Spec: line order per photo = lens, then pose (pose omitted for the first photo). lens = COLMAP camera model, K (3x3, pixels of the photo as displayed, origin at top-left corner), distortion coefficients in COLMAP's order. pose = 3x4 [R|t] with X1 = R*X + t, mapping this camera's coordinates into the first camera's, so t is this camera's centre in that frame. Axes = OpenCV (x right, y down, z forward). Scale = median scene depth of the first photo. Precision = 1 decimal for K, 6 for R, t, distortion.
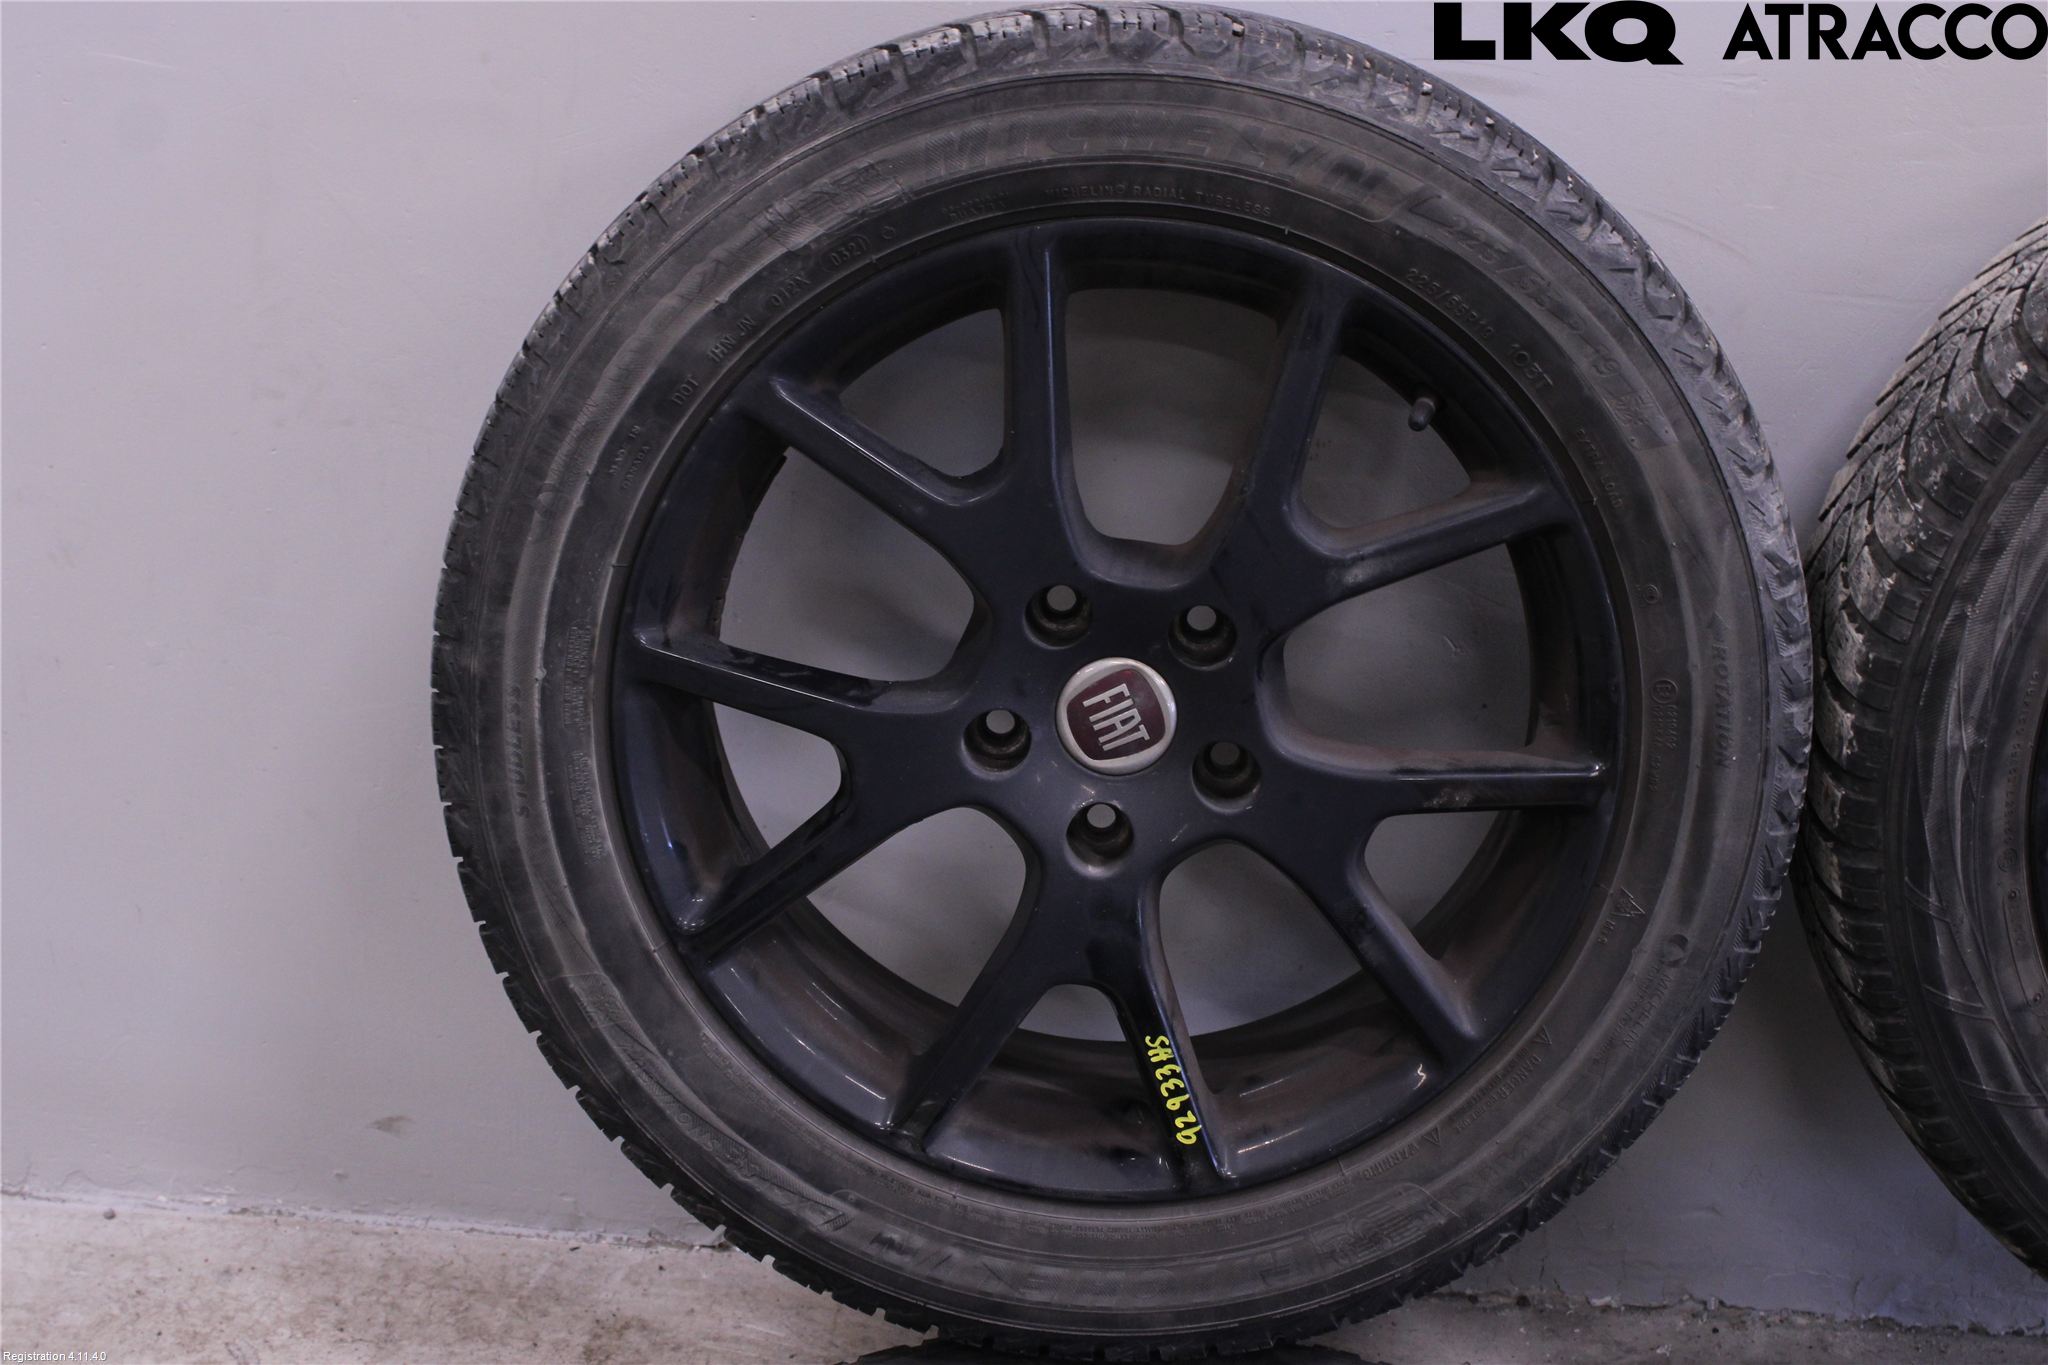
lens RADIAL K [[3141.3, 0, 1029.9], [0, 3141.3, 681.7], [0, 0, 1]] dist [-0.032831, 0.000000]
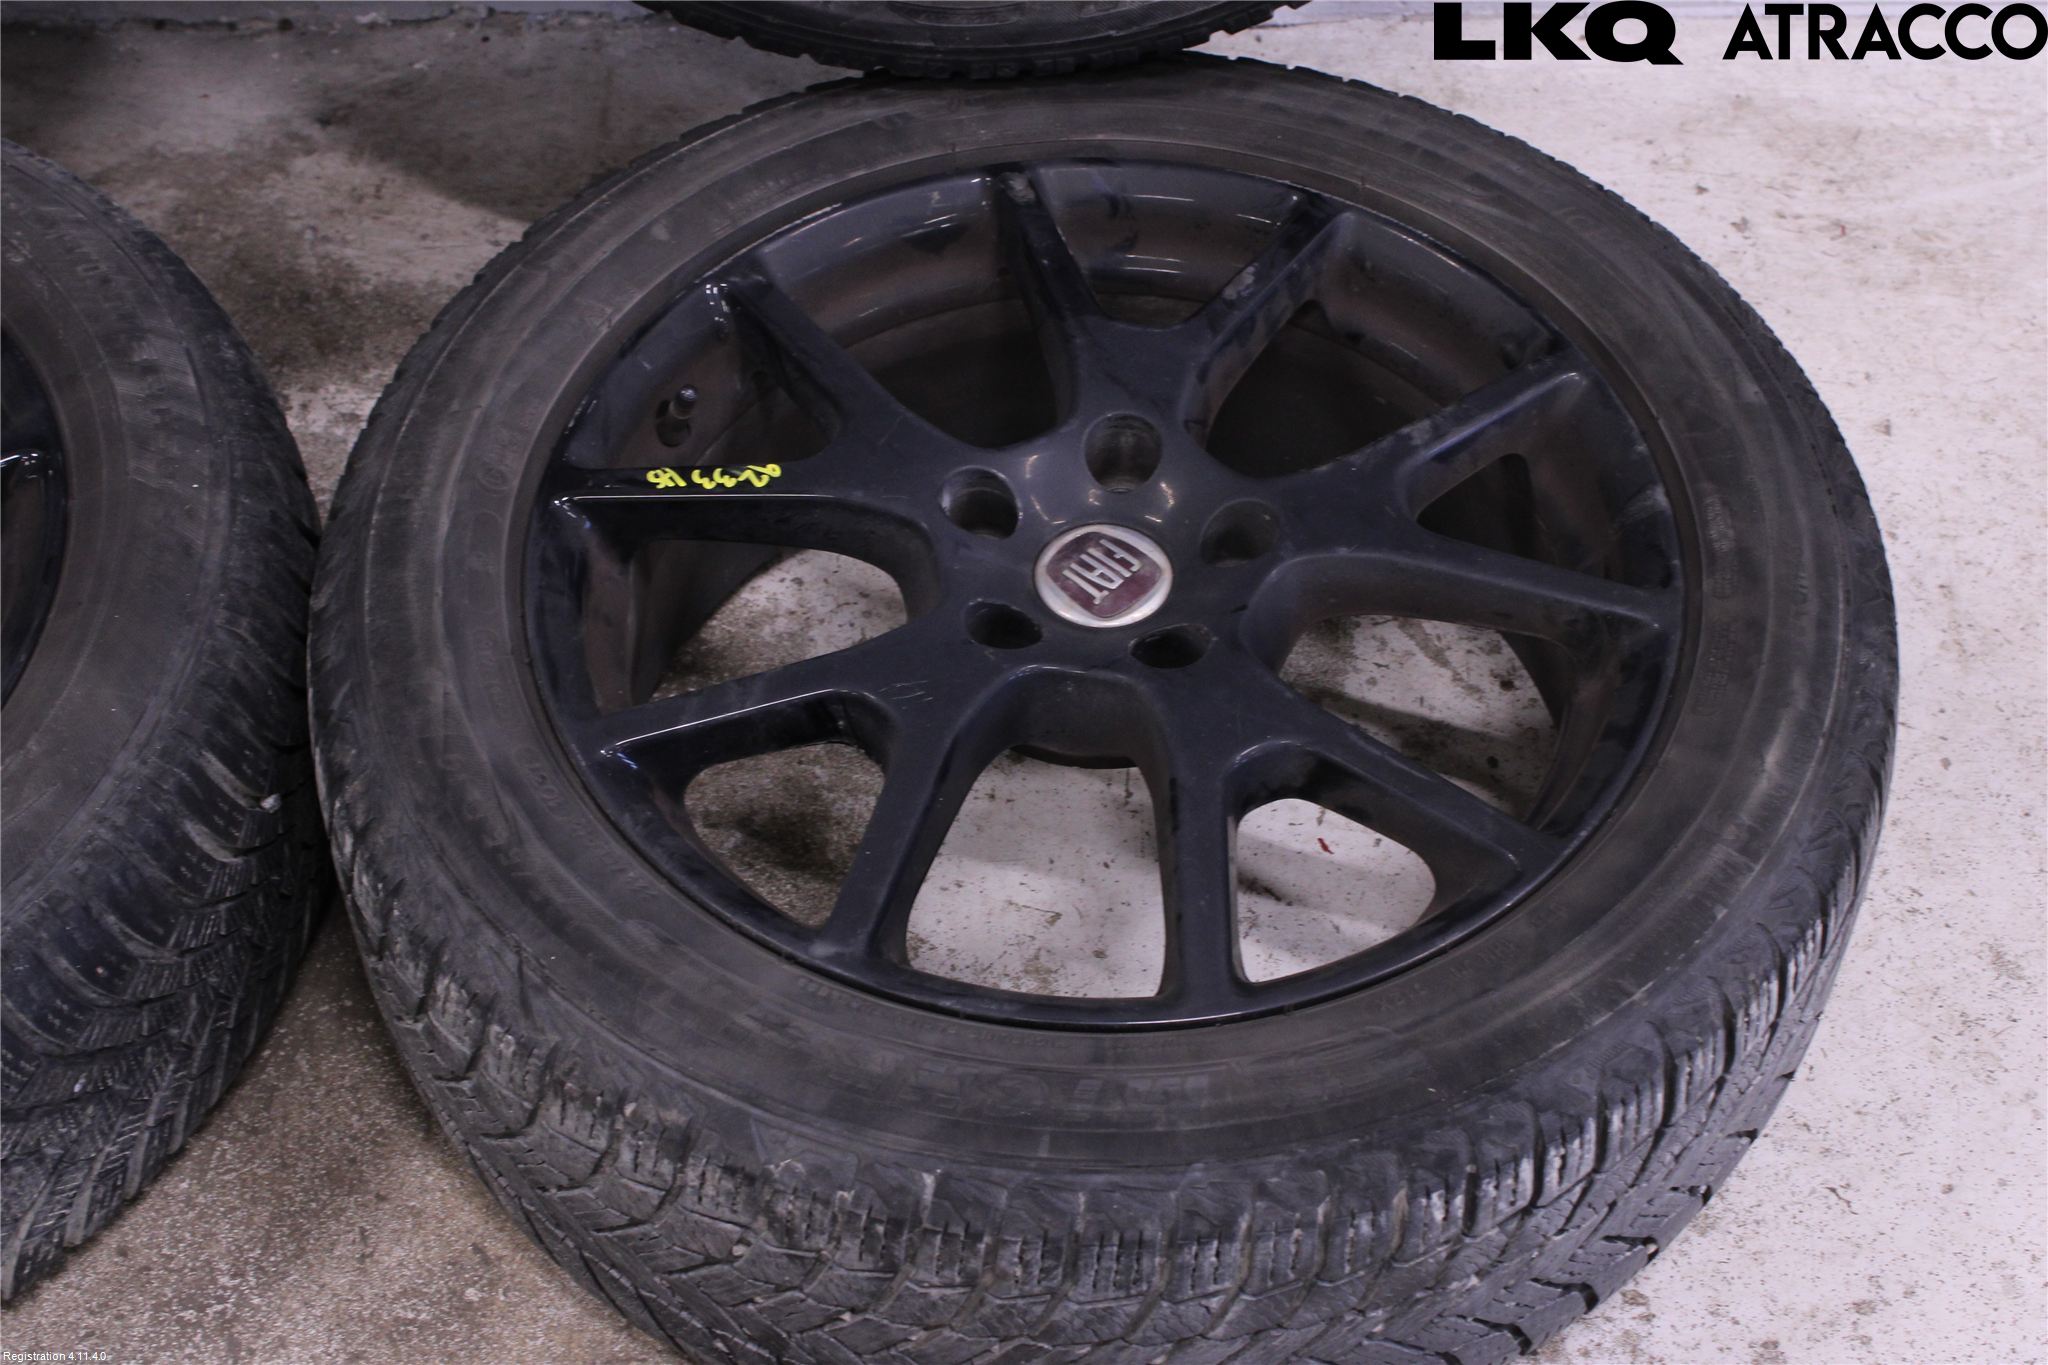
lens RADIAL K [[3141.3, 0, 1024.4], [0, 3141.3, 679.6], [0, 0, 1]] dist [-0.032831, 0.000000]
pose [[0.996071, -0.086204, 0.020259, 0.446050], [0.072008, 0.921647, 0.381290, 0.048735], [-0.051541, -0.378334, 0.924233, 0.066697]]
